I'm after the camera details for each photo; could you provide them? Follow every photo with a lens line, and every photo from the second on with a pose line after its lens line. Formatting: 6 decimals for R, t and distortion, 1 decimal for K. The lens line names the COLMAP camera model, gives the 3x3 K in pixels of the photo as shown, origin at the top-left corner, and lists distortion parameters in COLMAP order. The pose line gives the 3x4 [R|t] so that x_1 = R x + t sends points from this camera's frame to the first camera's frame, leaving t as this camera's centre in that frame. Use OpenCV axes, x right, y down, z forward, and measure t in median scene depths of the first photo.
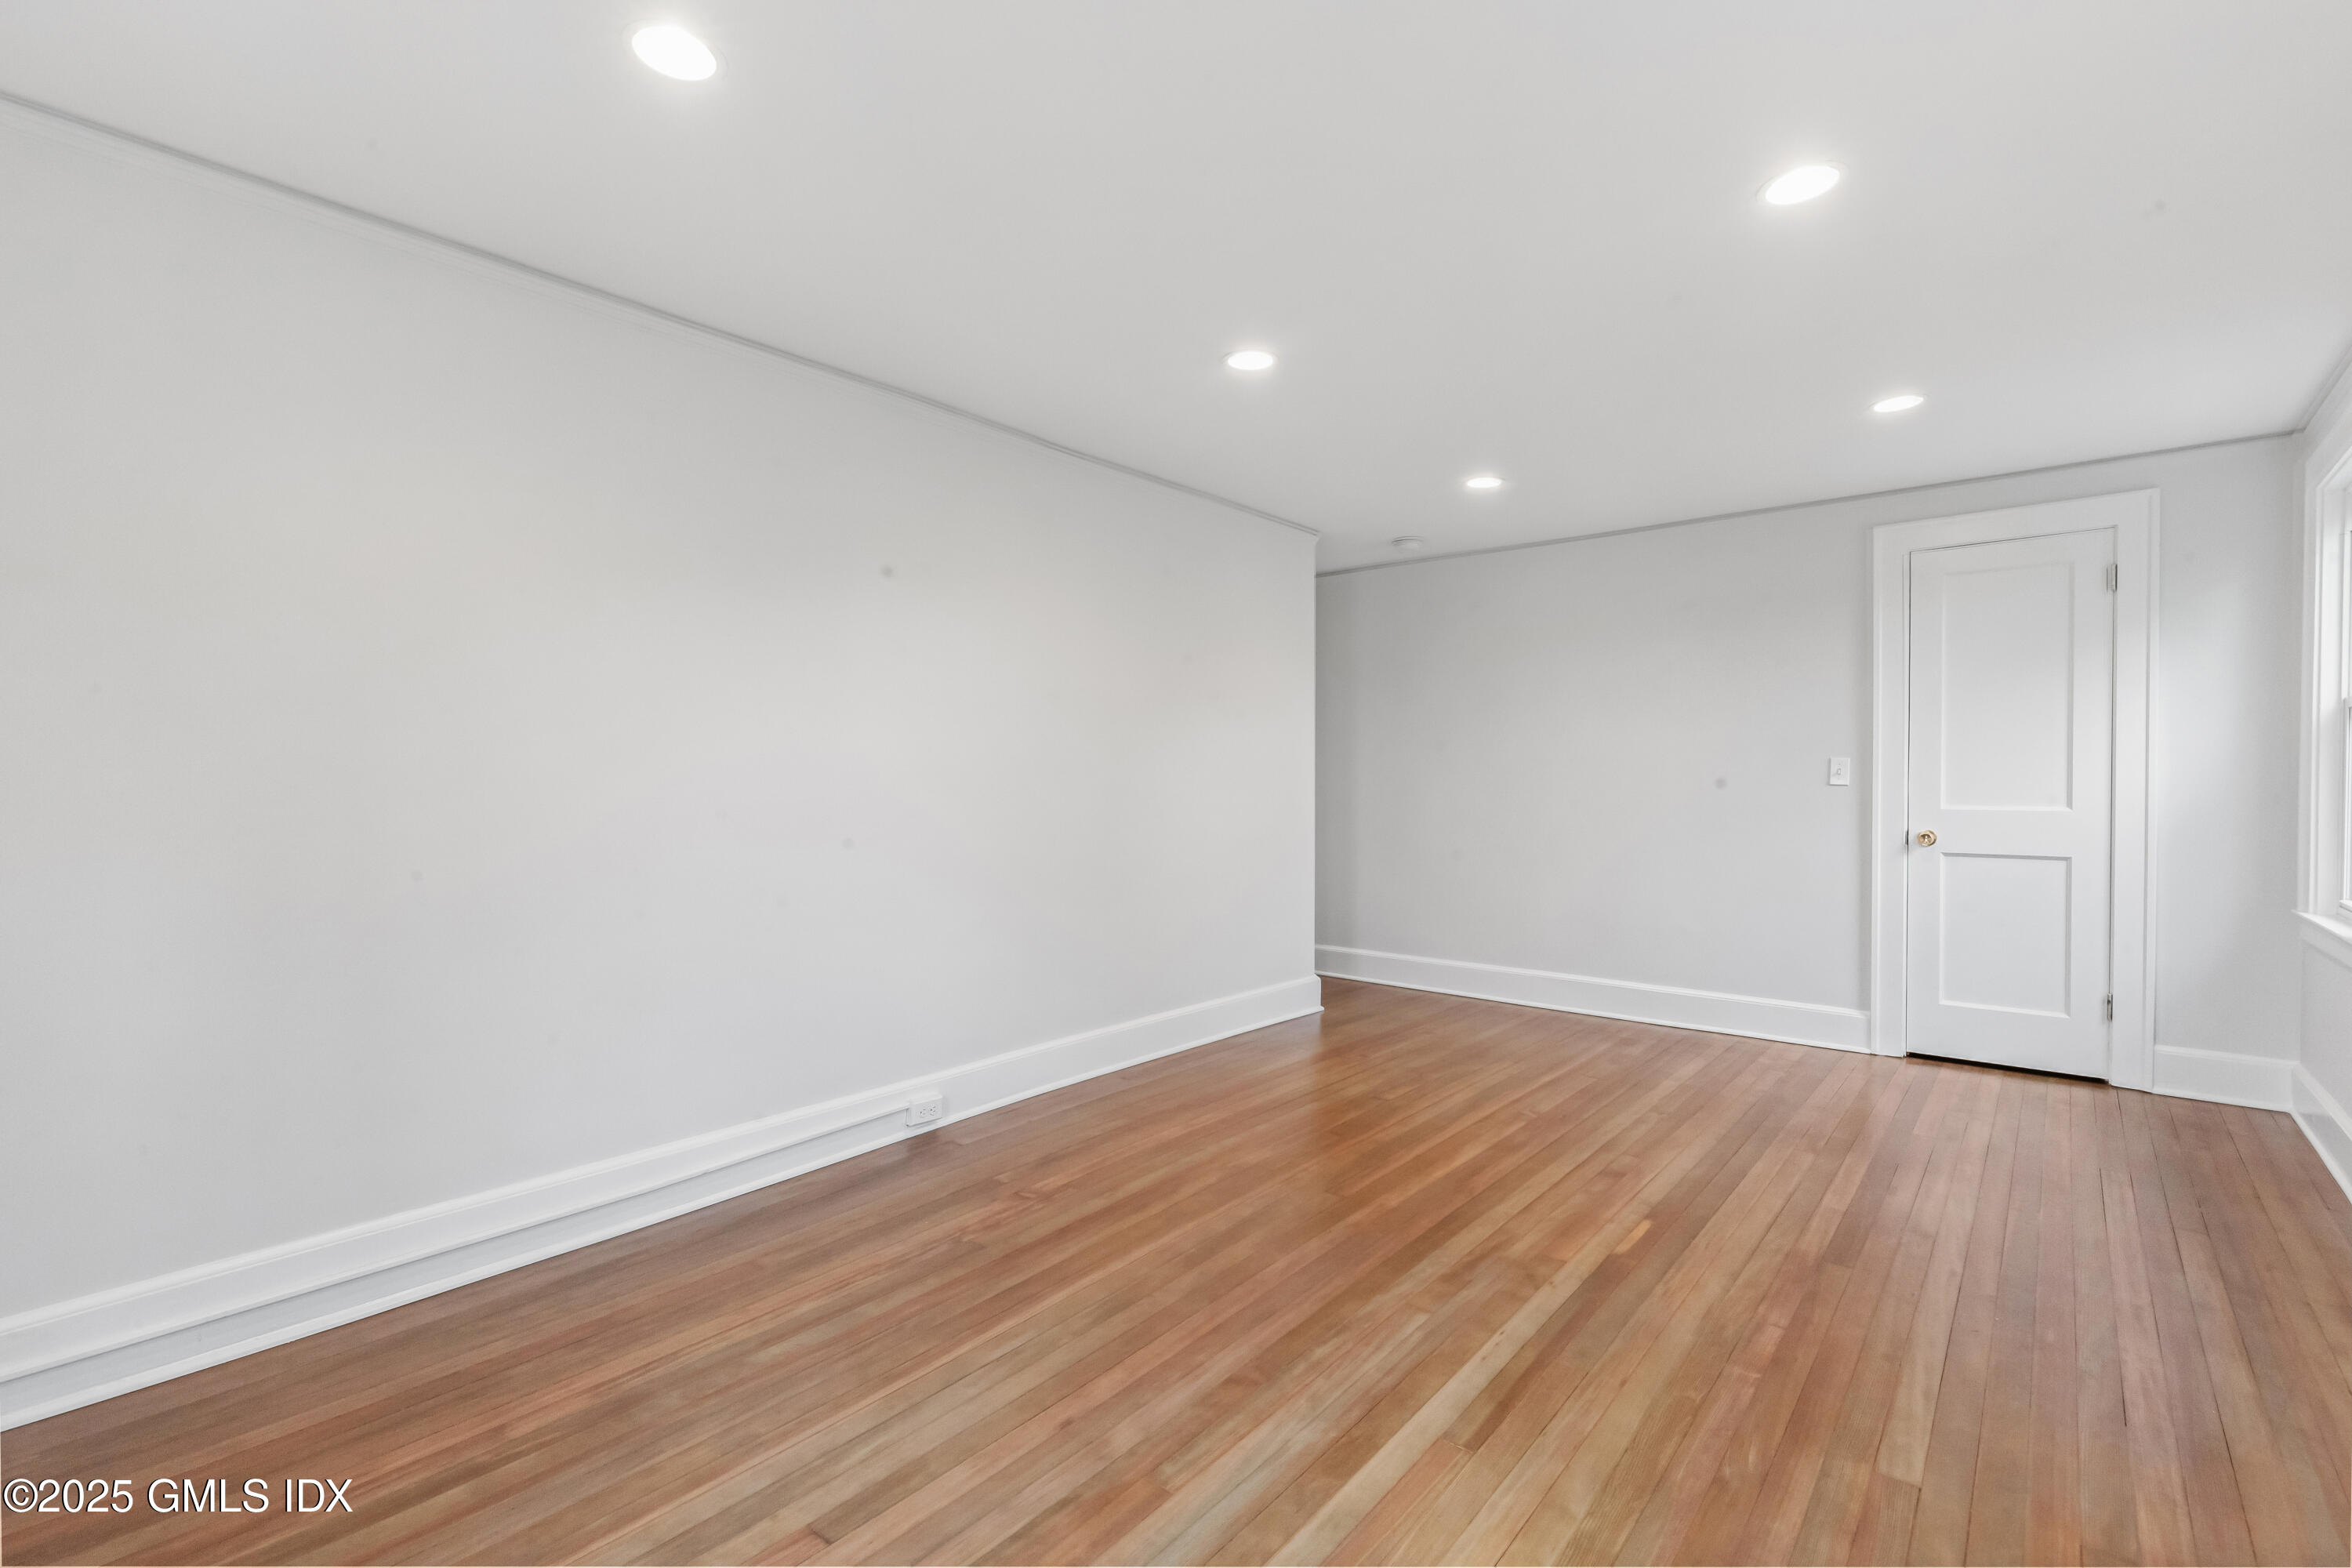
lens RADIAL K [[1070.9, 0, 1161.8], [0, 1070.9, 786.4], [0, 0, 1]] dist [0.009825, -0.000348]
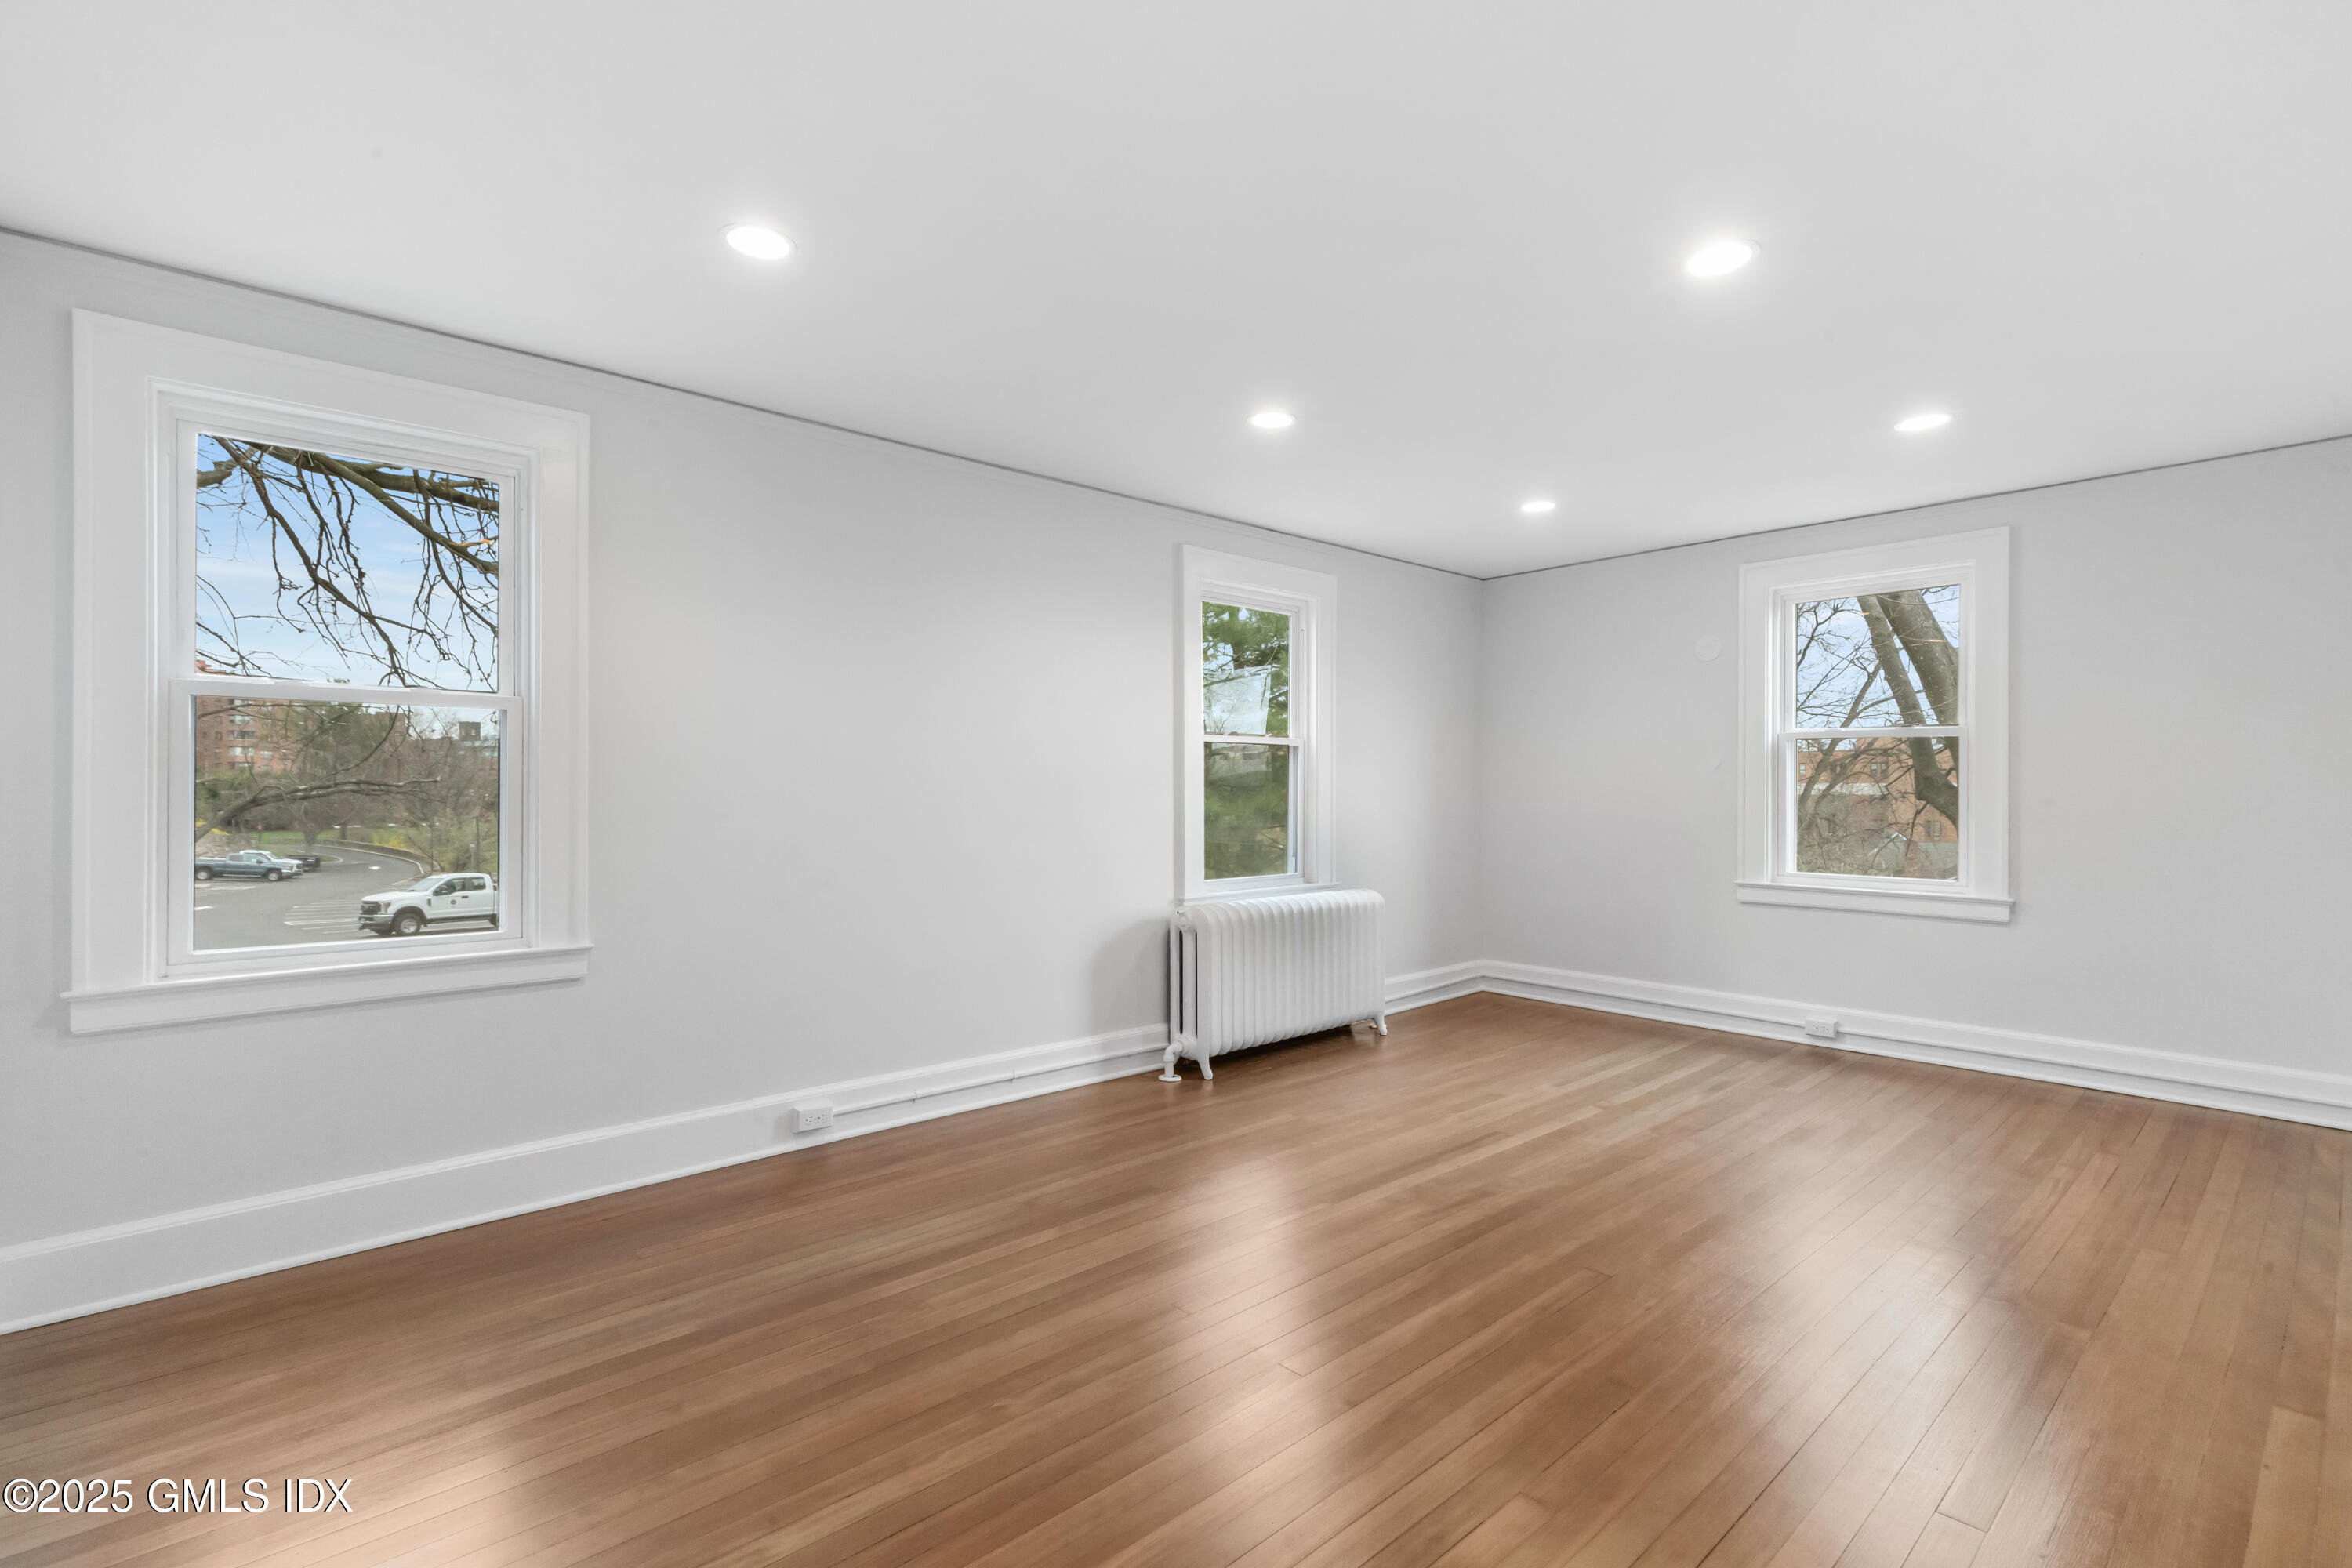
lens RADIAL K [[1070.9, 0, 1161.8], [0, 1070.9, 786.4], [0, 0, 1]] dist [0.009825, -0.000348]
pose [[-0.989413, -0.003985, 0.145075, 0.432059], [-0.003596, 0.999989, 0.002945, -0.012581], [-0.145085, 0.002392, -0.989416, 2.137663]]
